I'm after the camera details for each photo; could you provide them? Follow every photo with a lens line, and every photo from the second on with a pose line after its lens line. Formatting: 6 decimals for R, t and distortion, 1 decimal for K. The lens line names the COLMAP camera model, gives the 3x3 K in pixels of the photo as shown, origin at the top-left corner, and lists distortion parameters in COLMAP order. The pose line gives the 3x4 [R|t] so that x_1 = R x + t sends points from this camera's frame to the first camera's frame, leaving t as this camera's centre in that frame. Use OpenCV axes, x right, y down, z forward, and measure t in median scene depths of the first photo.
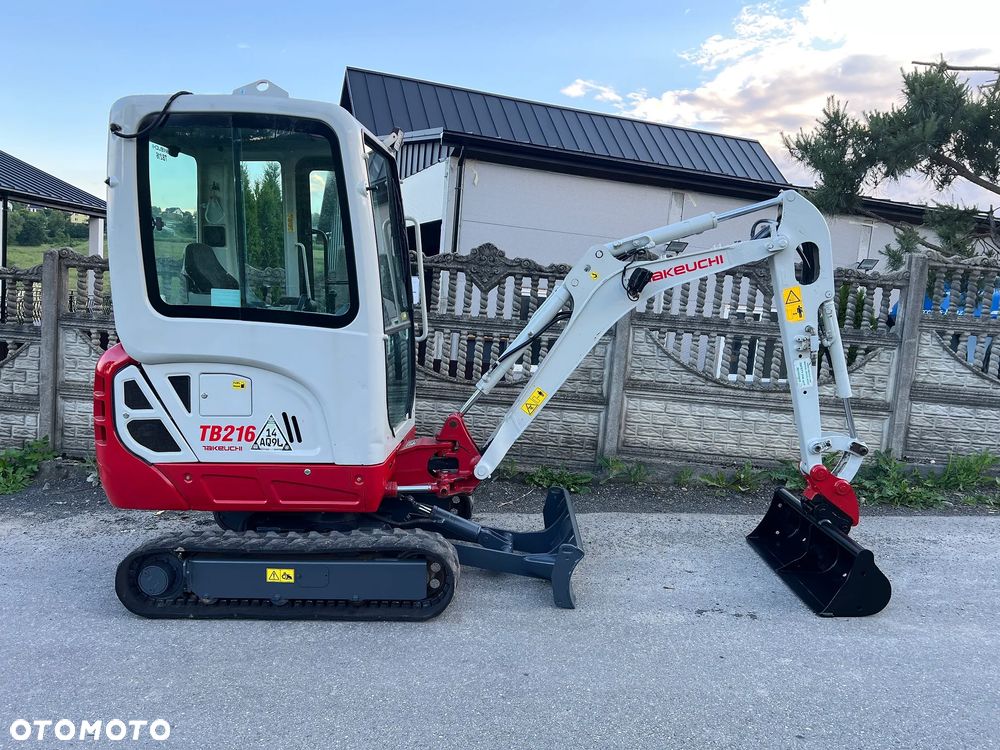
lens RADIAL K [[750.4, 0, 496.3], [0, 750.4, 381.9], [0, 0, 1]] dist [0.050703, -0.059618]
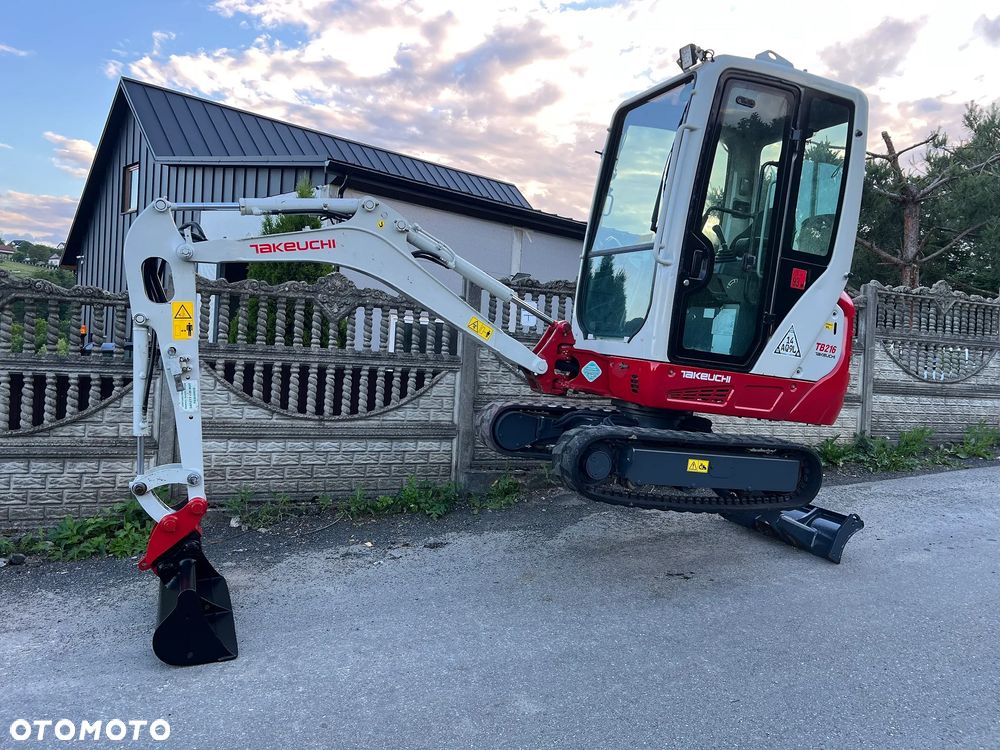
lens RADIAL K [[750.4, 0, 493.6], [0, 750.4, 370.8], [0, 0, 1]] dist [0.050703, -0.059618]
pose [[0.919215, -0.038710, 0.391848, -0.853975], [0.059376, 0.997403, -0.040754, 0.000803], [-0.389253, 0.060728, 0.919127, 0.051919]]
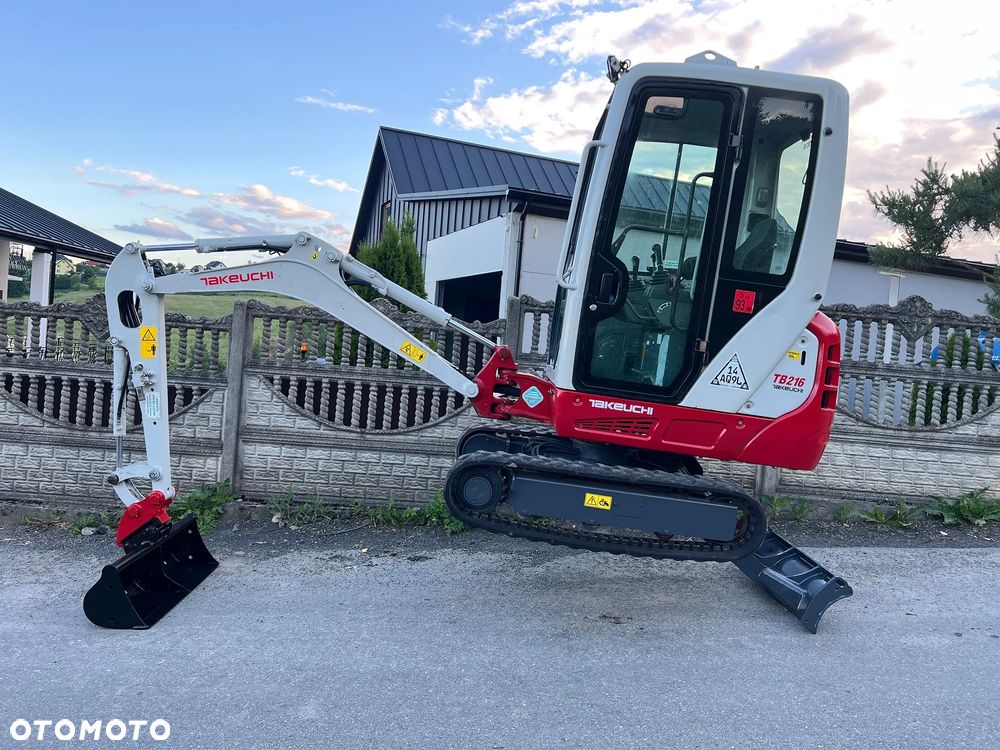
lens RADIAL K [[750.4, 0, 494.5], [0, 750.4, 370.8], [0, 0, 1]] dist [0.050703, -0.059618]
pose [[0.999667, -0.004772, 0.025347, -0.373767], [0.006772, 0.996820, -0.079396, 0.013105], [-0.024888, 0.079541, 0.996521, -0.070493]]
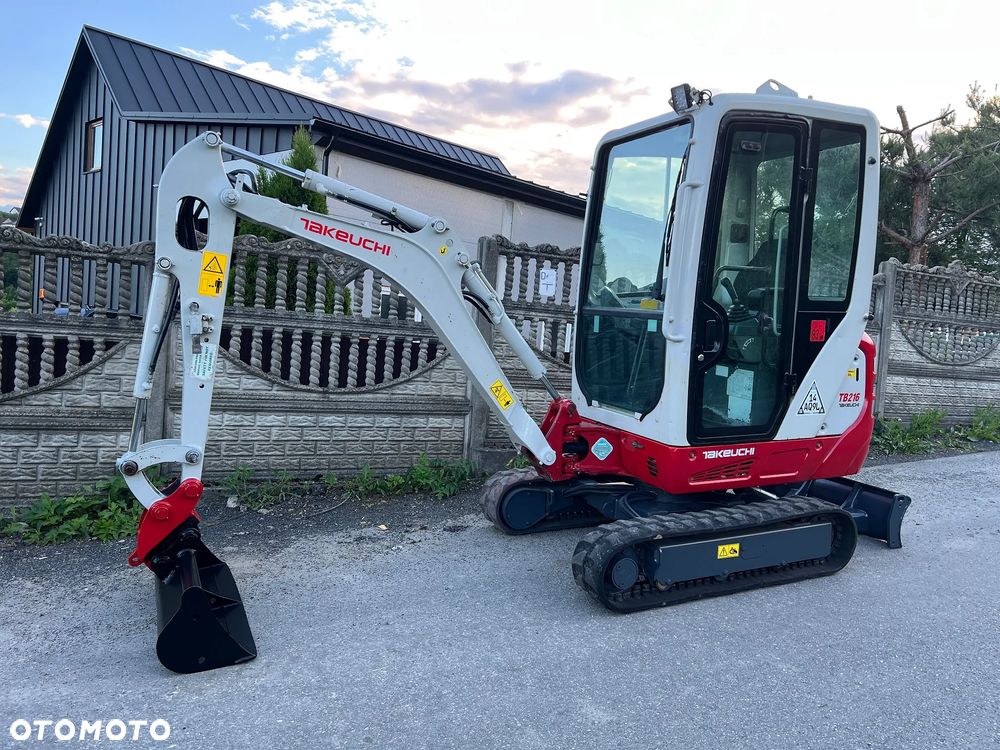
lens RADIAL K [[750.4, 0, 507.3], [0, 750.4, 385.0], [0, 0, 1]] dist [0.050703, -0.059618]
pose [[0.896326, -0.042918, 0.441313, -0.891907], [0.043757, 0.999008, 0.008283, 0.006479], [-0.441231, 0.011886, 0.897315, 0.180745]]
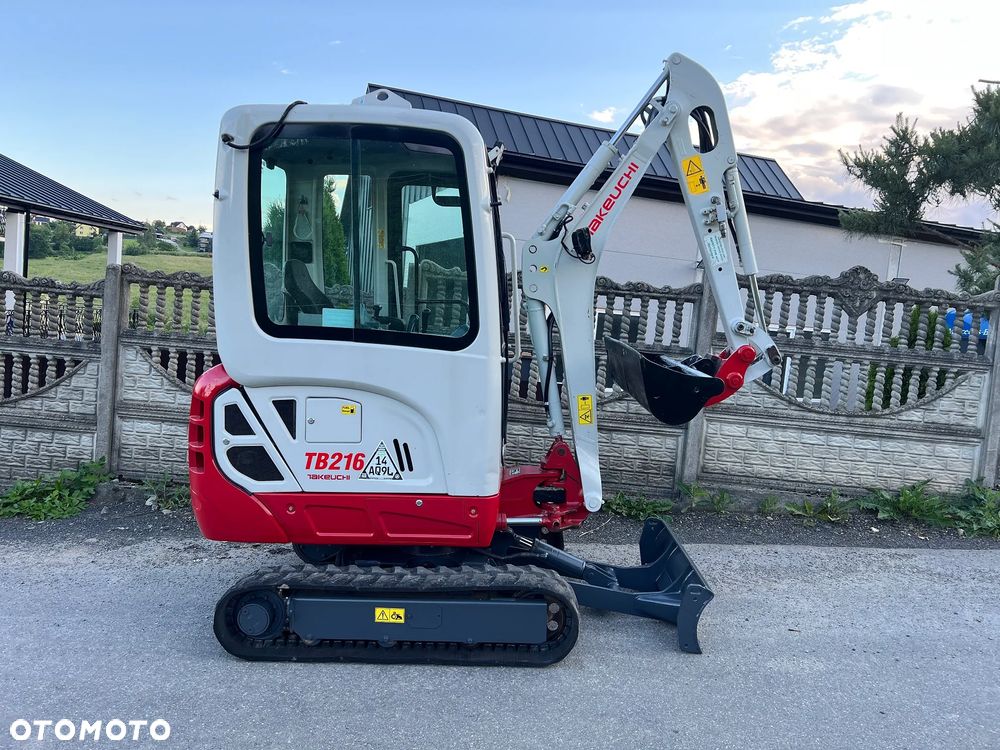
lens RADIAL K [[750.4, 0, 495.5], [0, 750.4, 373.0], [0, 0, 1]] dist [0.050703, -0.059618]
pose [[0.999974, 0.007261, -0.000513, -0.140401], [-0.007274, 0.999464, -0.031911, -0.011956], [0.000281, 0.031914, 0.999491, 0.053835]]
